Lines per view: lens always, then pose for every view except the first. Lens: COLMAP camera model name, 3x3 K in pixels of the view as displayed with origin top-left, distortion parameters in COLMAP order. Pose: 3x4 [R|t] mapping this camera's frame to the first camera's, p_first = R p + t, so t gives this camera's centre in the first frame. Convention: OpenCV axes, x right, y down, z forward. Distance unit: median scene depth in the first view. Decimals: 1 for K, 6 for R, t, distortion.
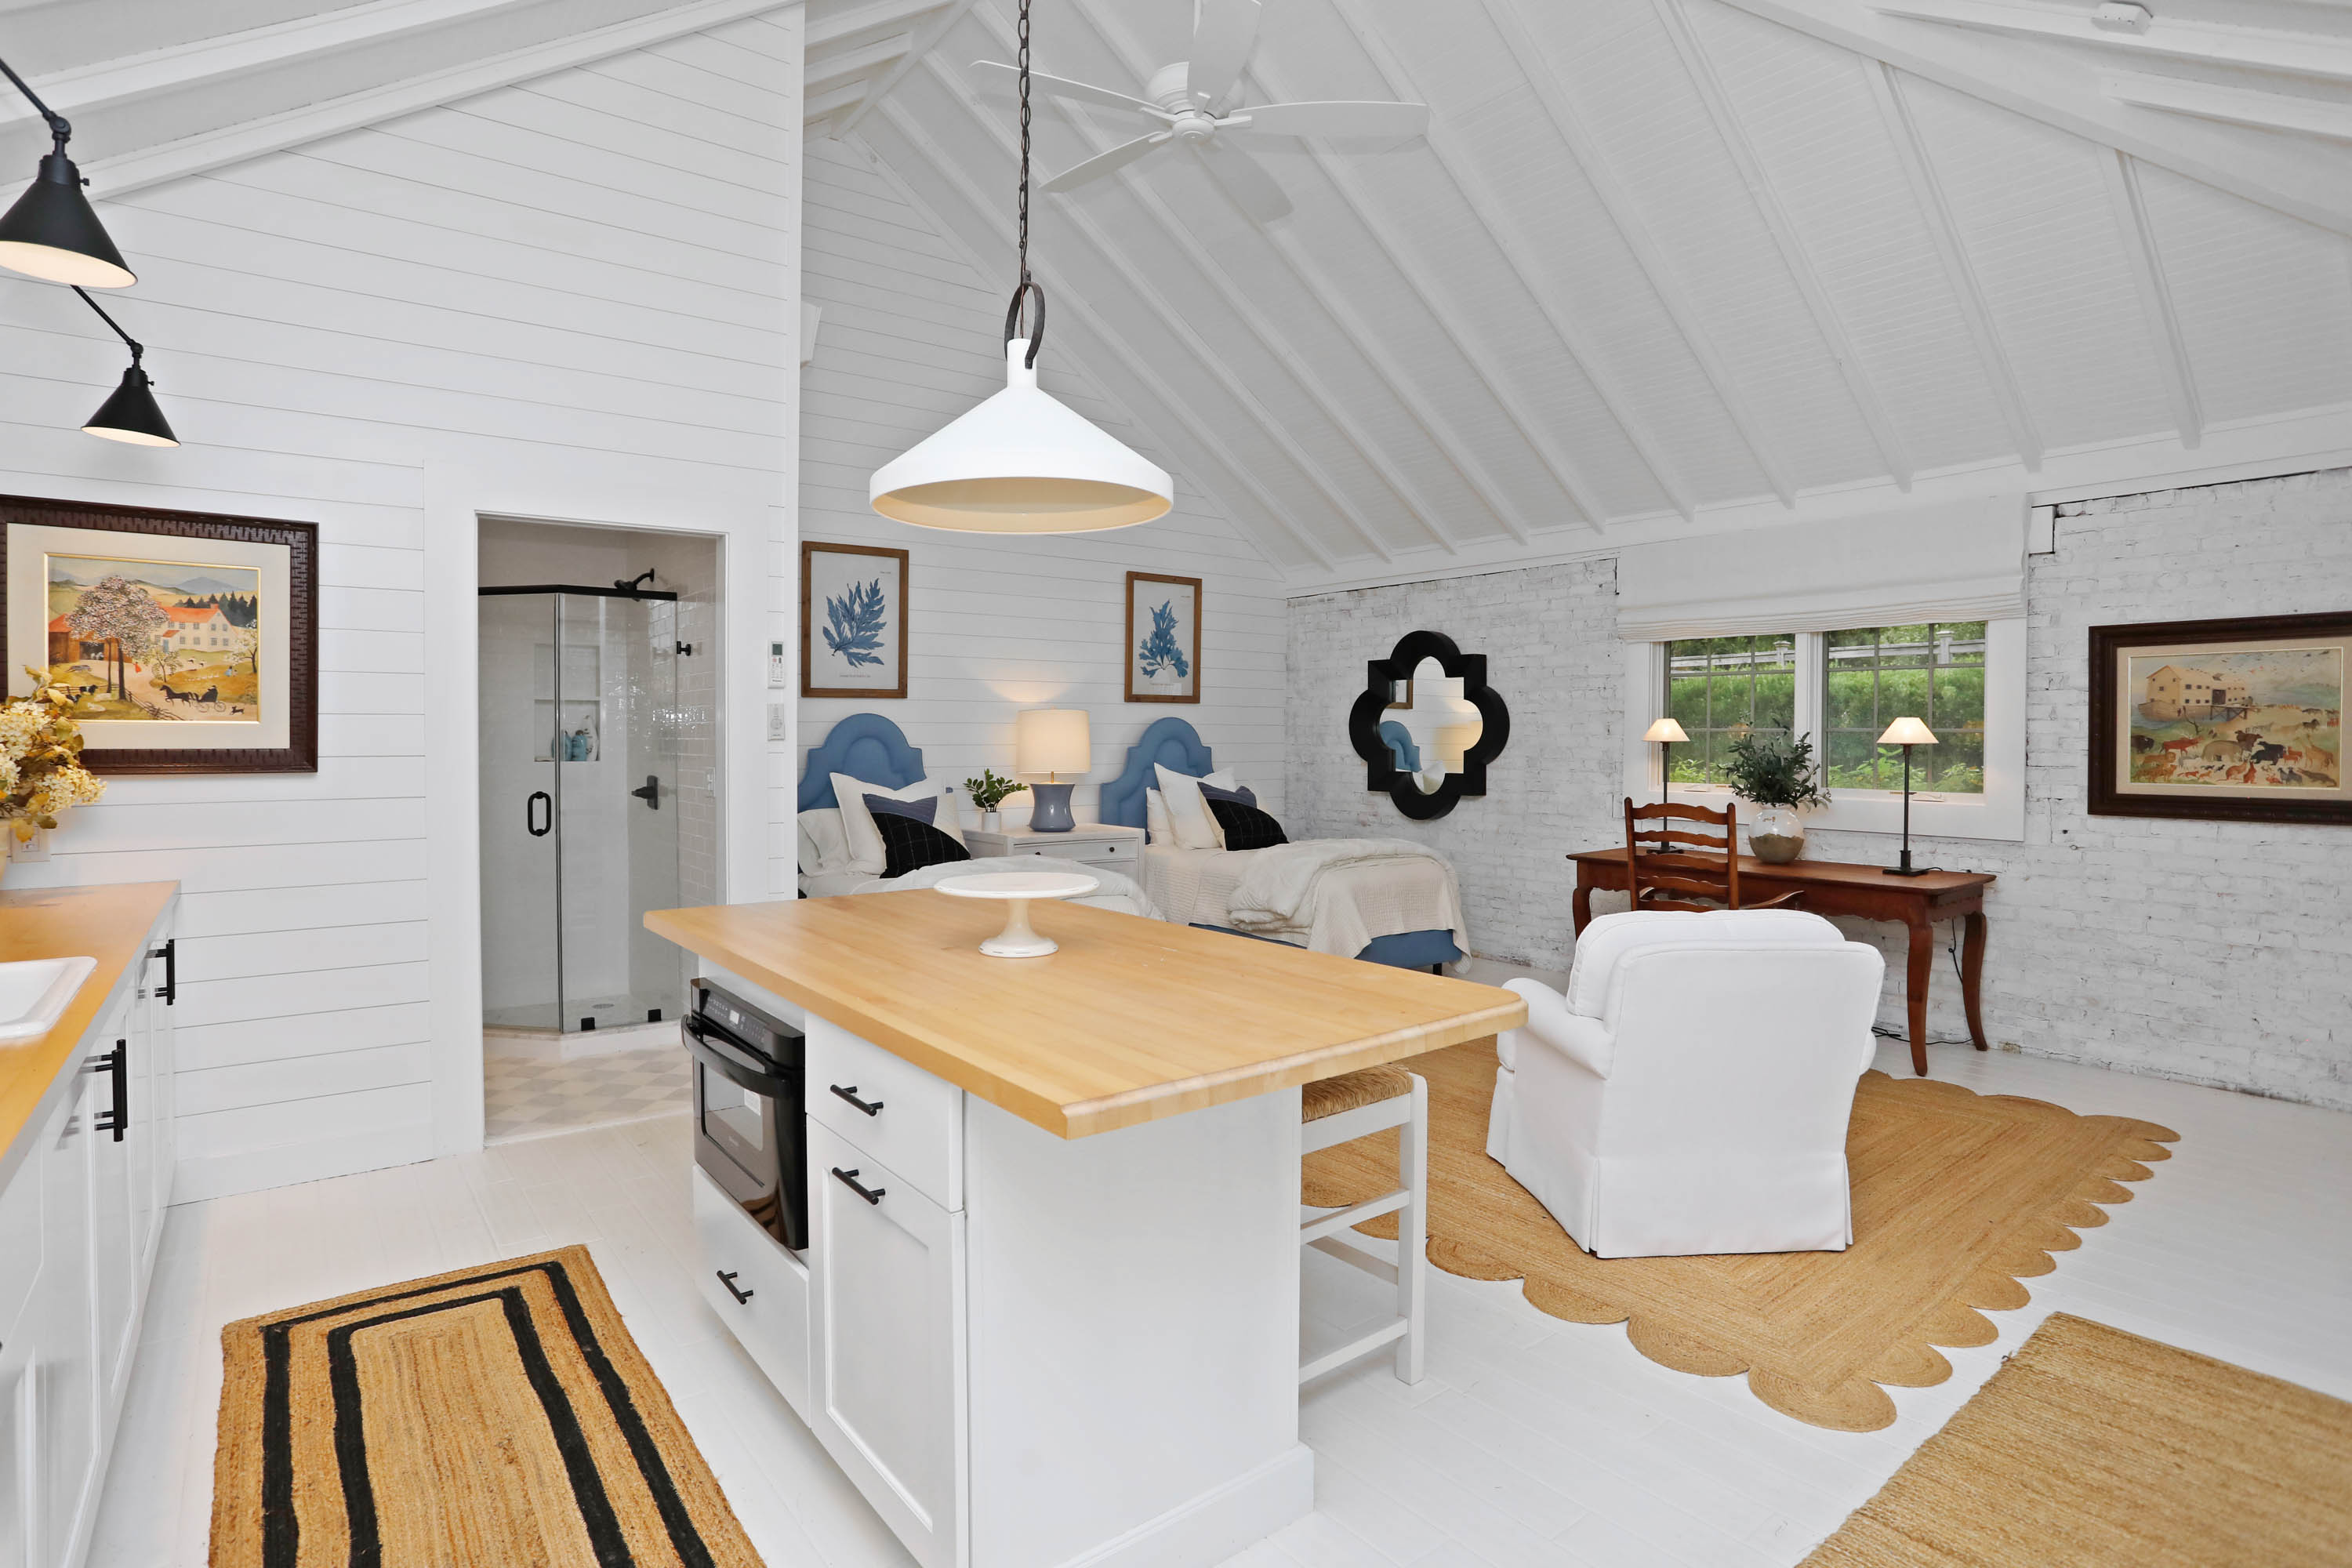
lens RADIAL K [[1174.1, 0, 1165.1], [0, 1174.1, 729.2], [0, 0, 1]] dist [-0.062130, 0.022729]
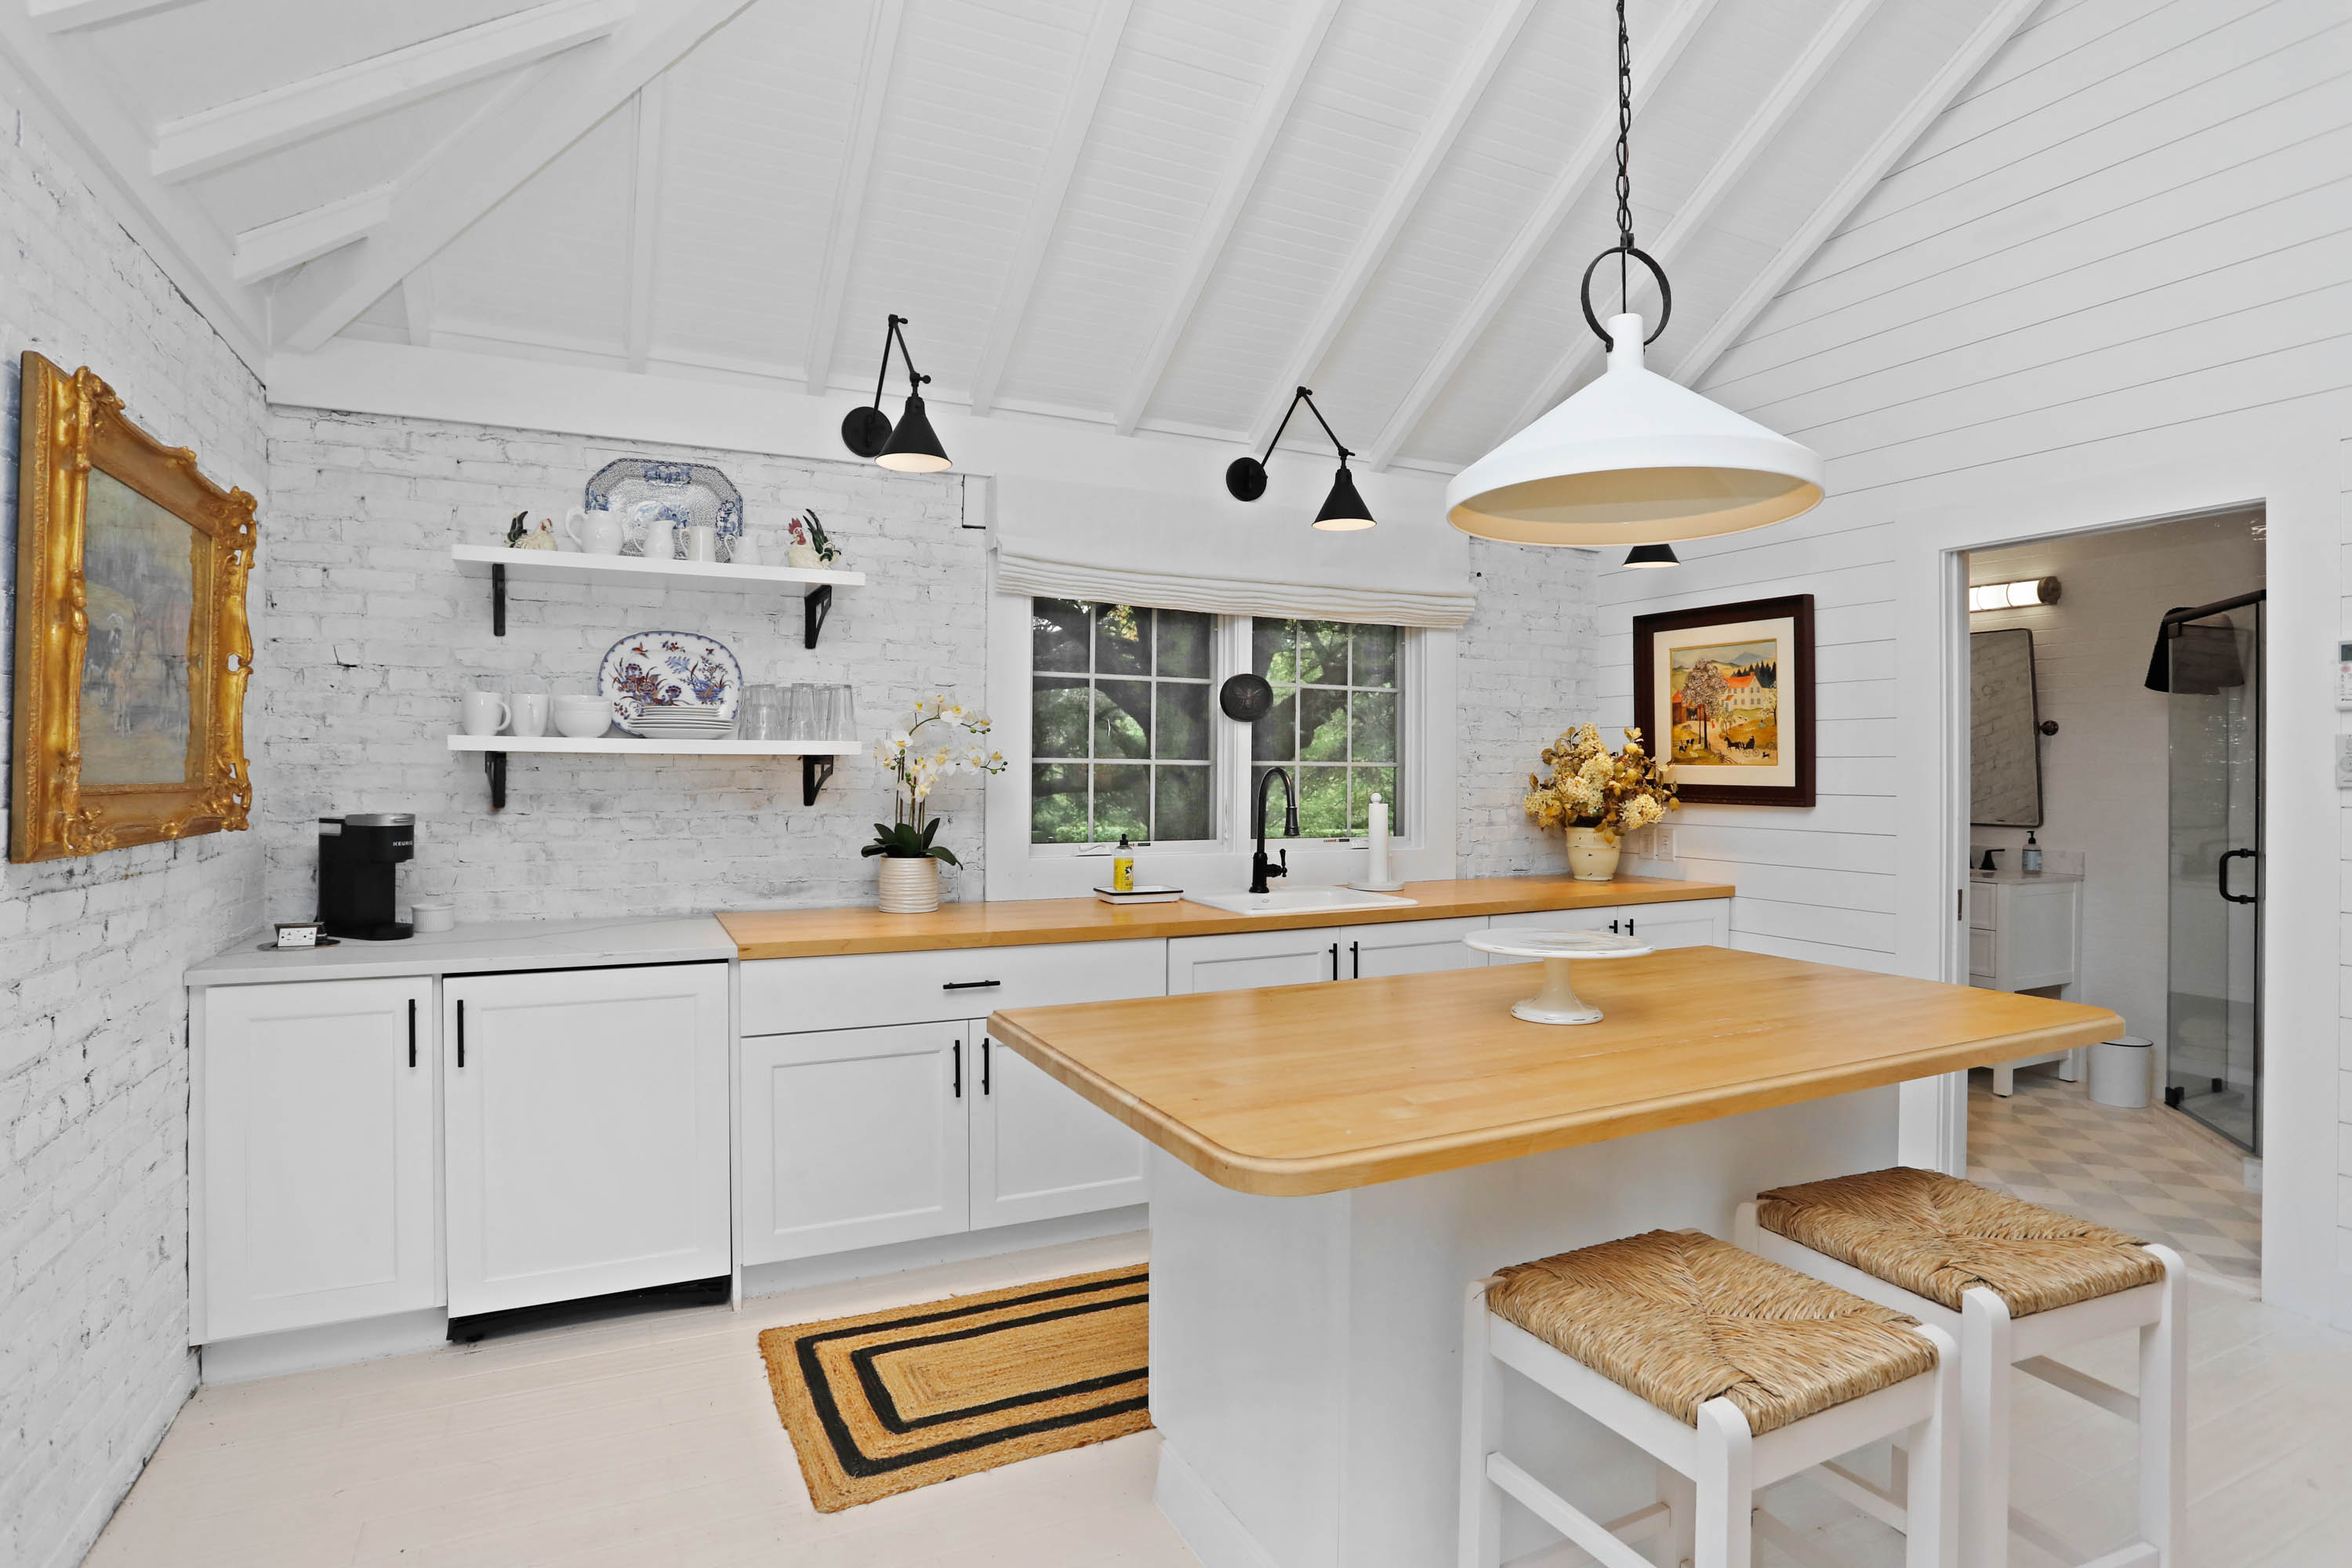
lens RADIAL K [[1174.1, 0, 1187.8], [0, 1174.1, 778.1], [0, 0, 1]] dist [-0.062130, 0.022729]
pose [[-0.172013, 0.006134, -0.985076, 0.266967], [-0.002789, 0.999974, 0.006713, 0.000756], [0.985091, 0.003902, -0.171992, 0.295161]]
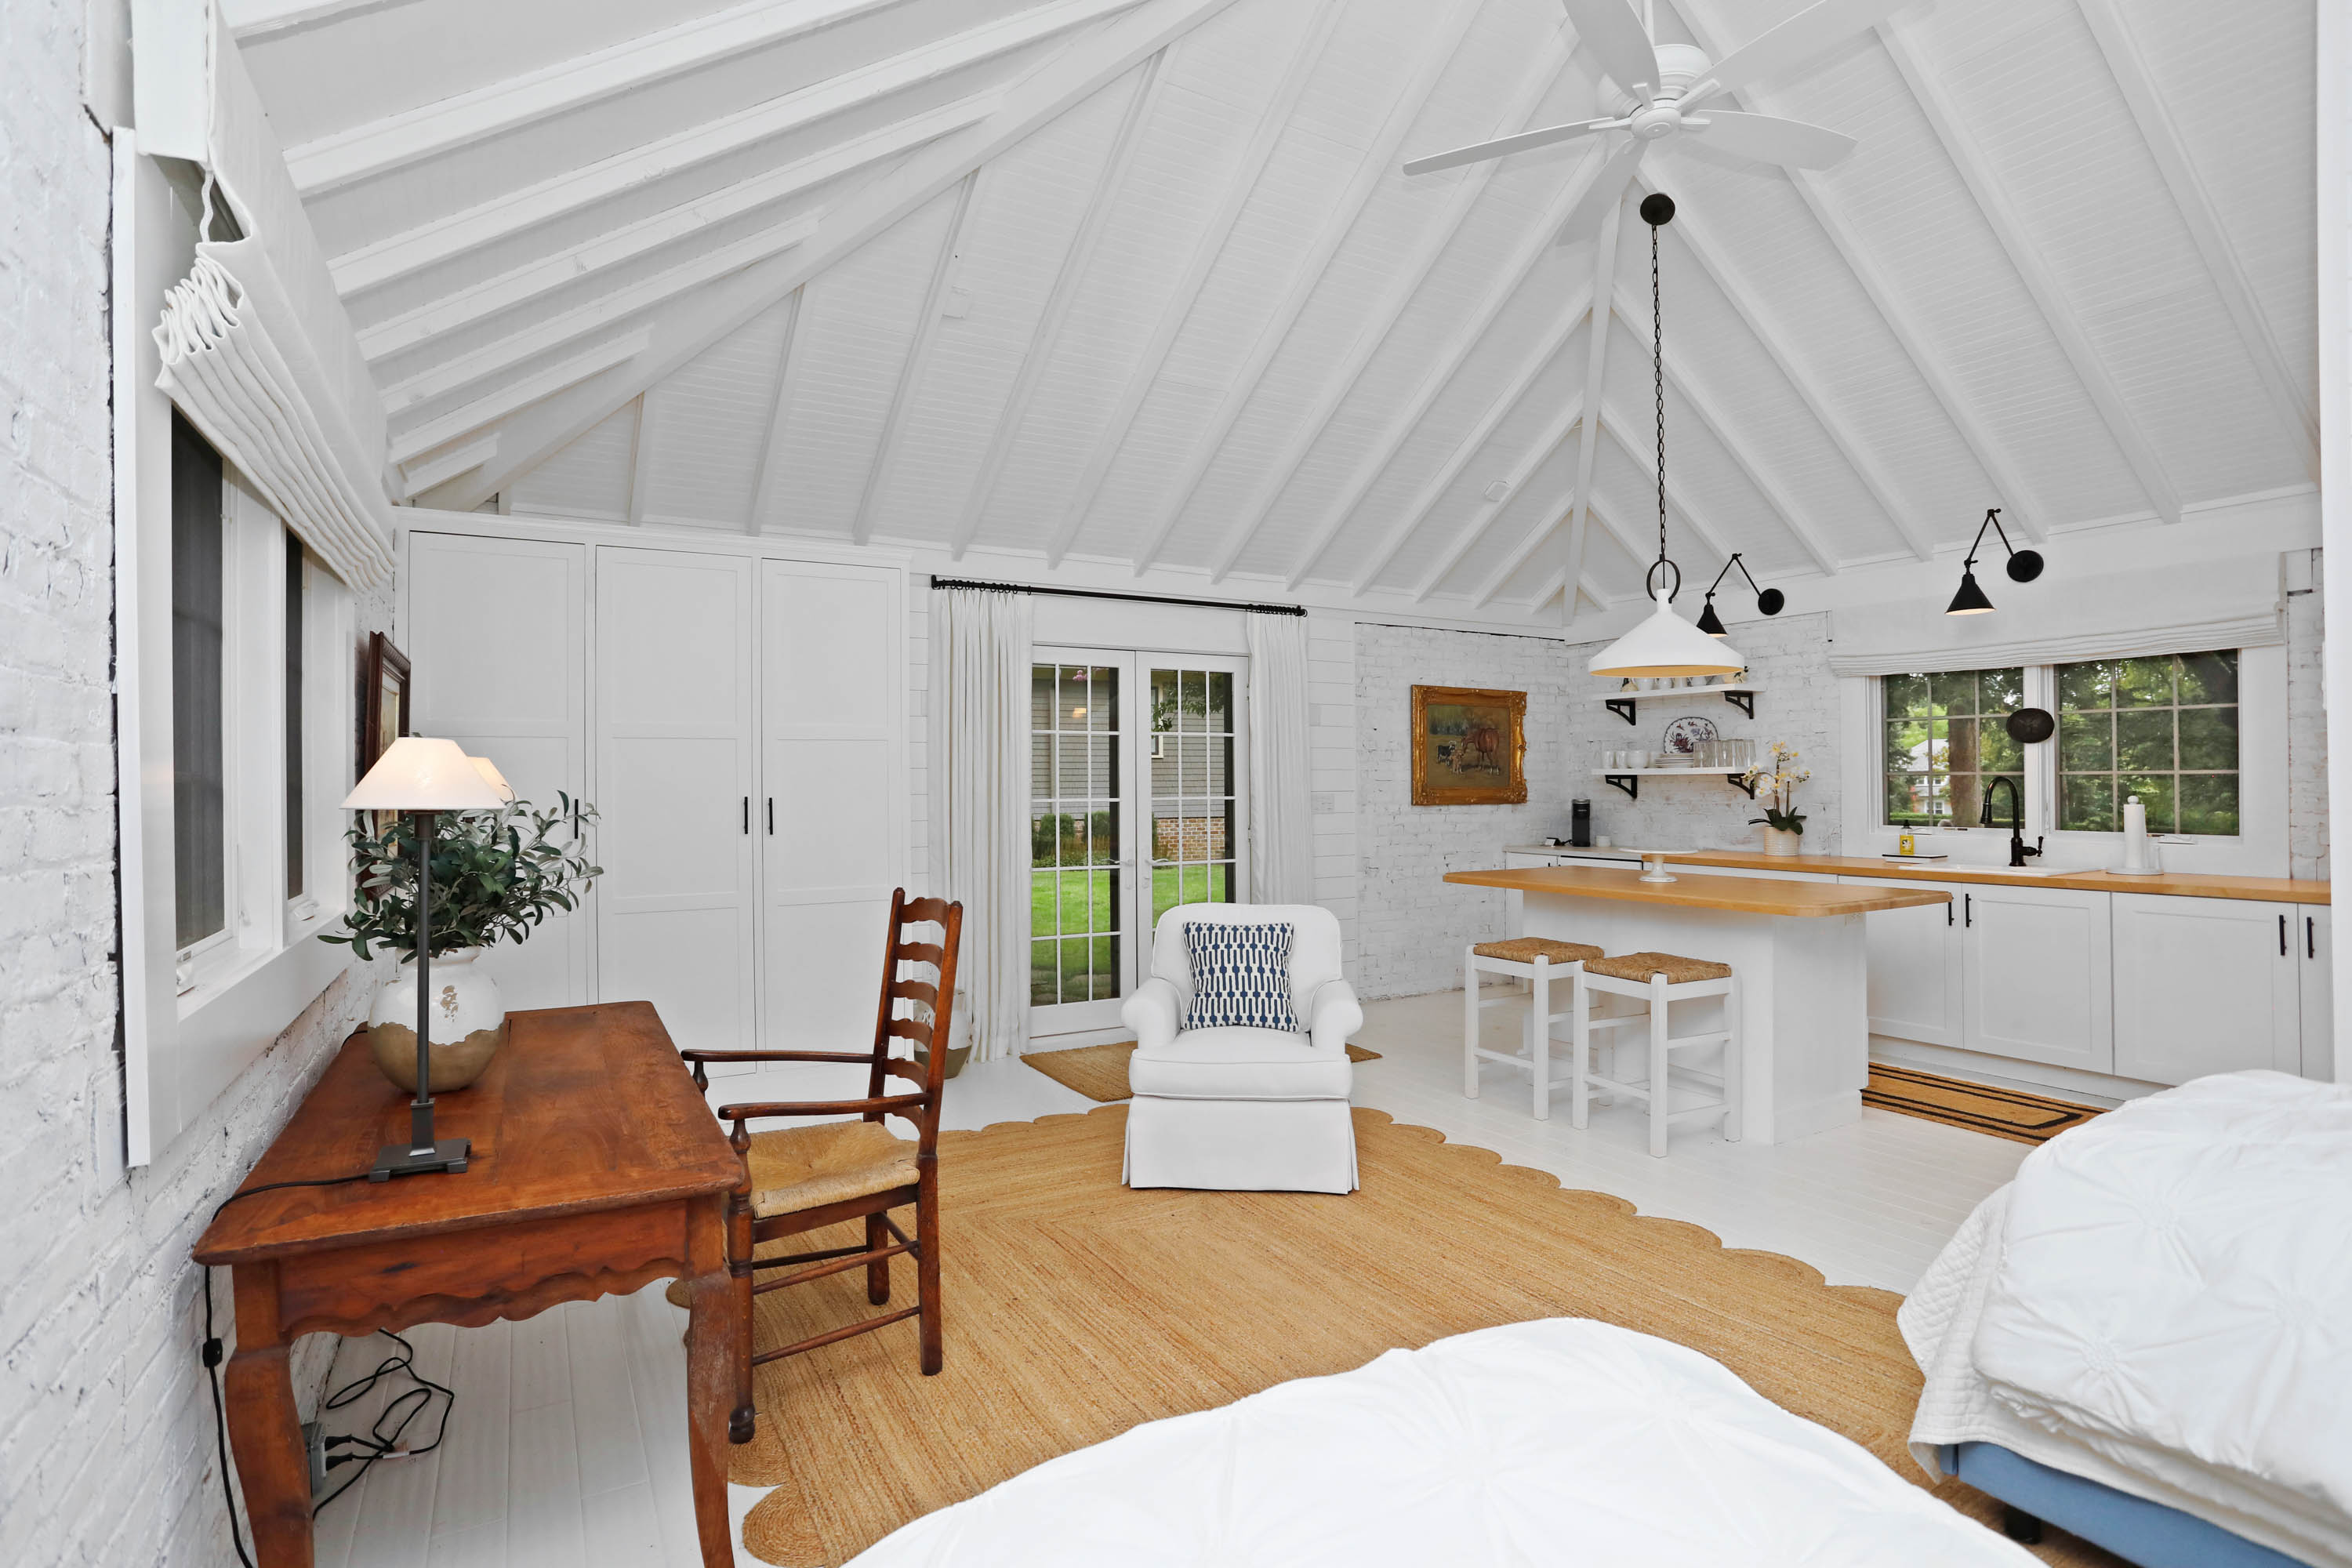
lens RADIAL K [[1111.2, 0, 1161.2], [0, 1111.2, 785.9], [0, 0, 1]] dist [0.001555, 0.000040]
pose [[-0.992784, 0.000862, 0.119917, 0.176231], [0.000524, 0.999996, -0.002855, 0.008003], [-0.119919, -0.002771, -0.992780, 1.102320]]
